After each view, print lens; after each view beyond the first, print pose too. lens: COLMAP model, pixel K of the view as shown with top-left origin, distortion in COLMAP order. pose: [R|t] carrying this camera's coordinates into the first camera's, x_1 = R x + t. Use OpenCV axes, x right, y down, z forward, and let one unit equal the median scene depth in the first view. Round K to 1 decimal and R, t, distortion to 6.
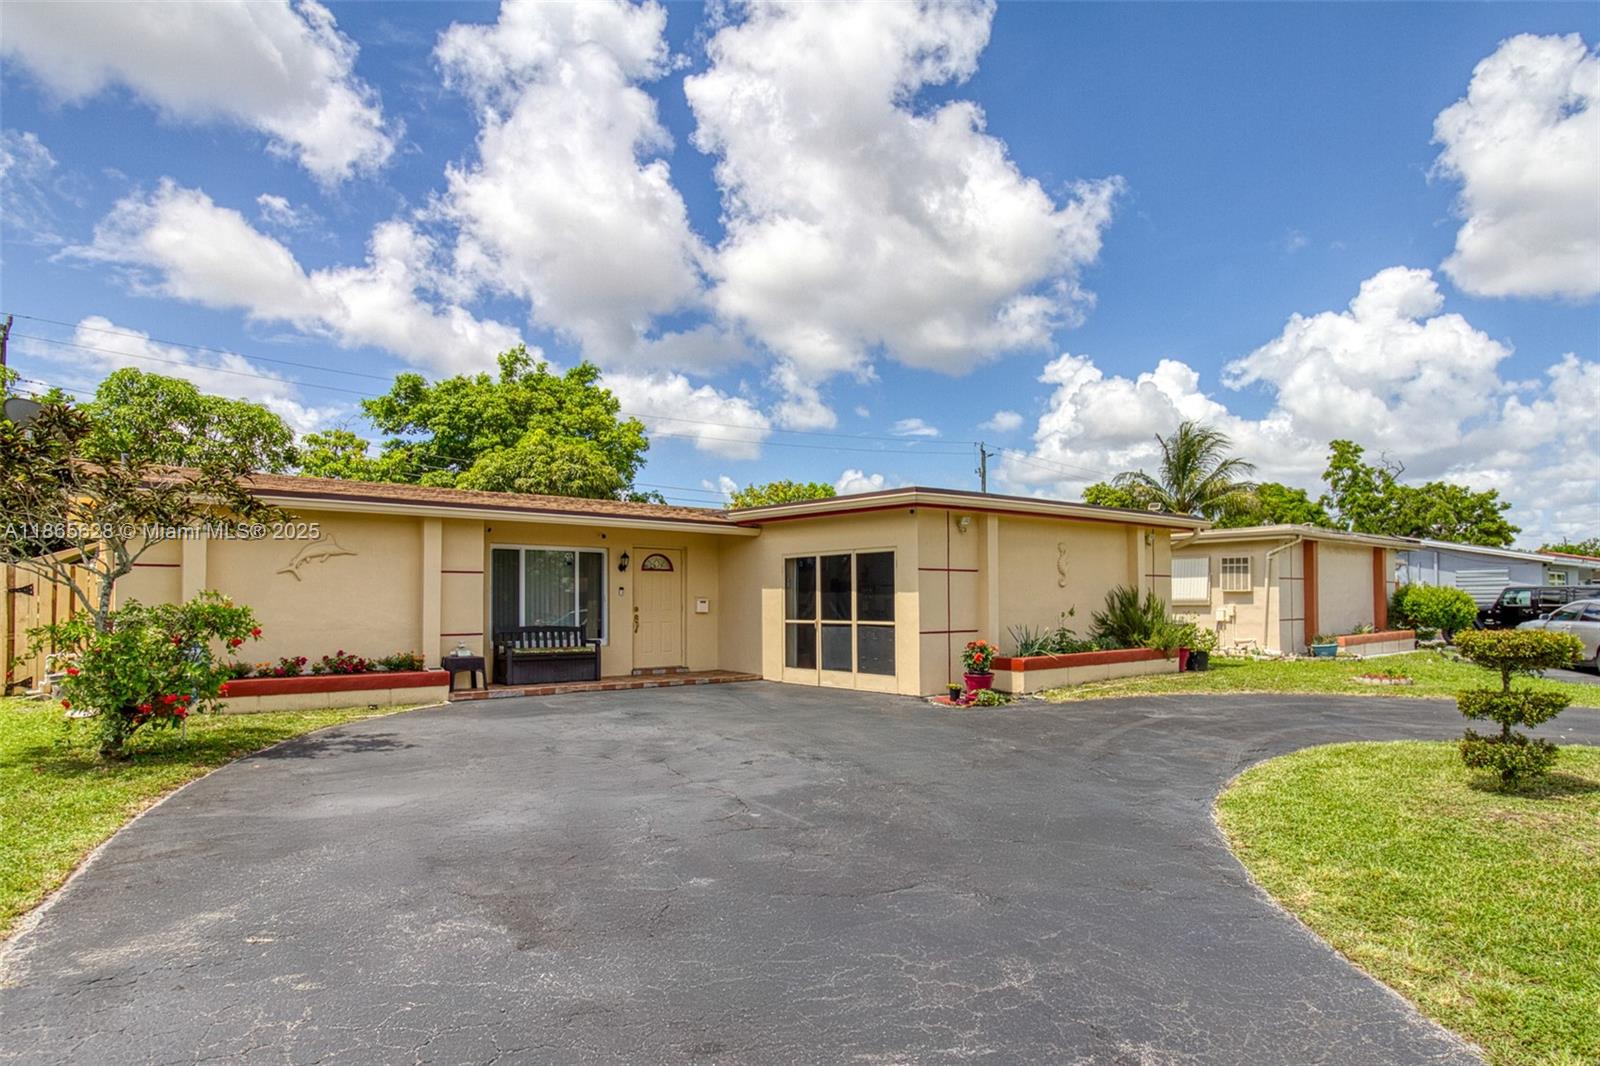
lens RADIAL K [[888.4, 0, 869.2], [0, 888.4, 585.9], [0, 0, 1]] dist [0.001336, 0.000915]
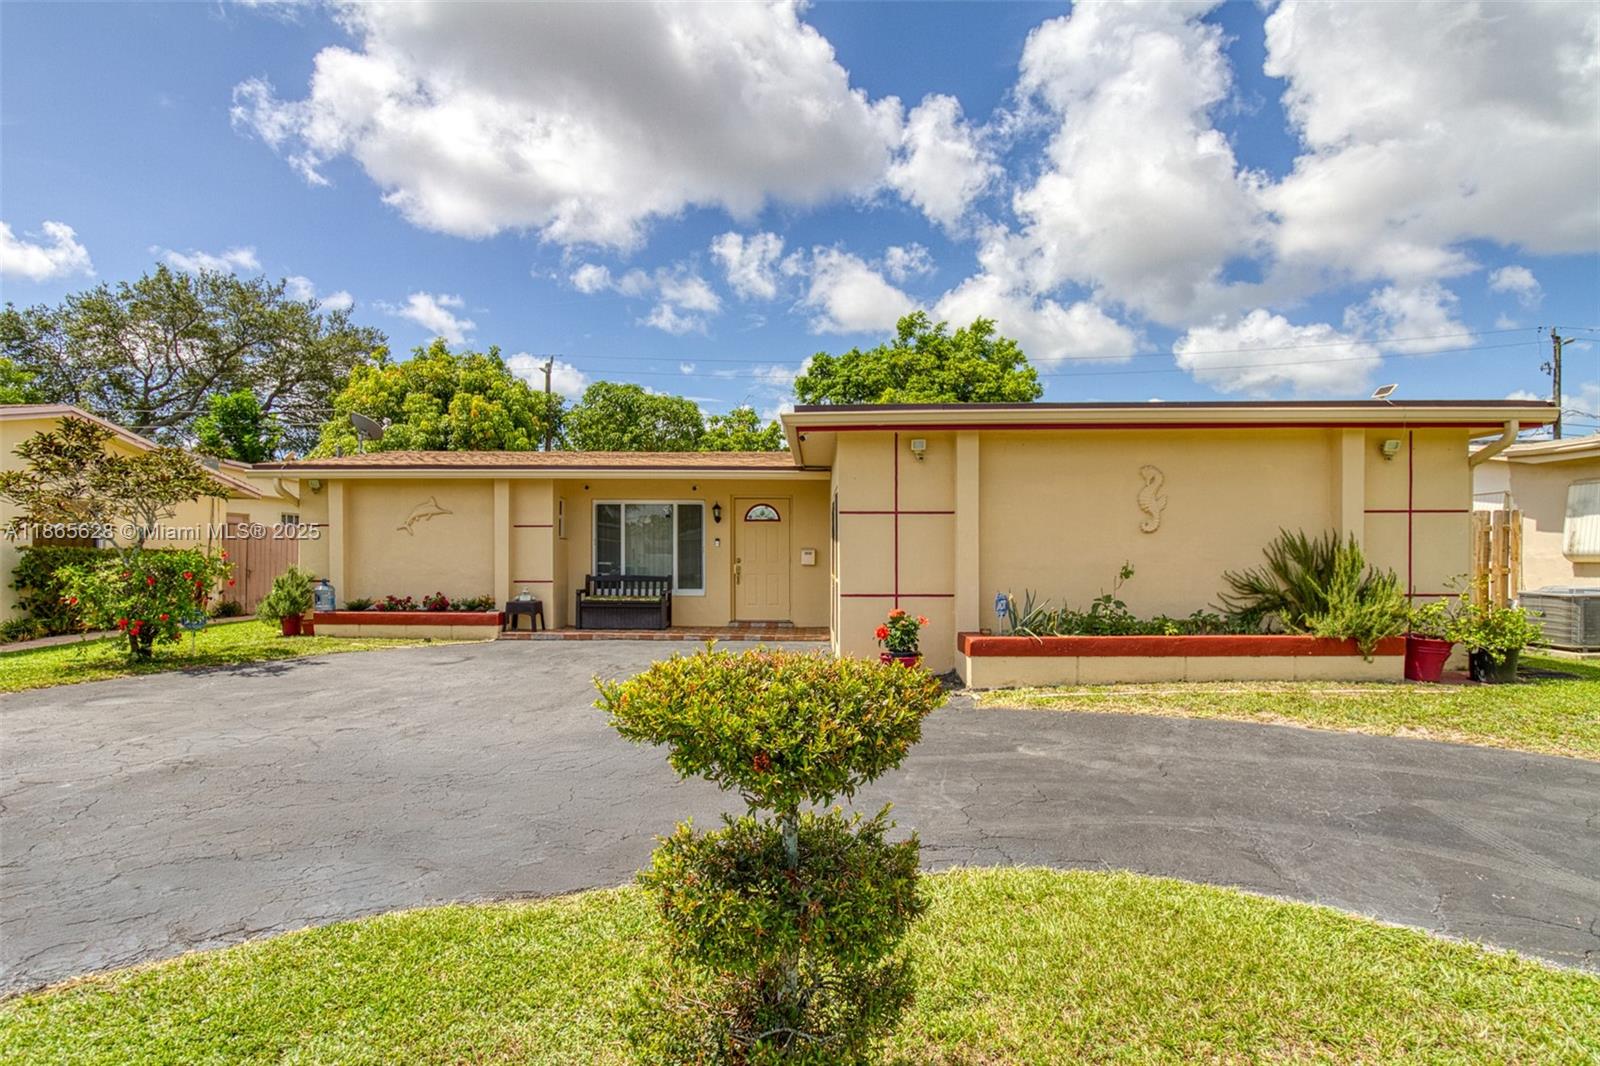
lens RADIAL K [[831.8, 0, 815.8], [0, 831.8, 551.5], [0, 0, 1]] dist [0.001293, 0.000170]
pose [[0.751582, 0.002873, -0.659633, 0.442049], [0.007584, 0.999887, 0.012996, 0.005013], [0.659596, -0.014770, 0.751476, 0.384125]]
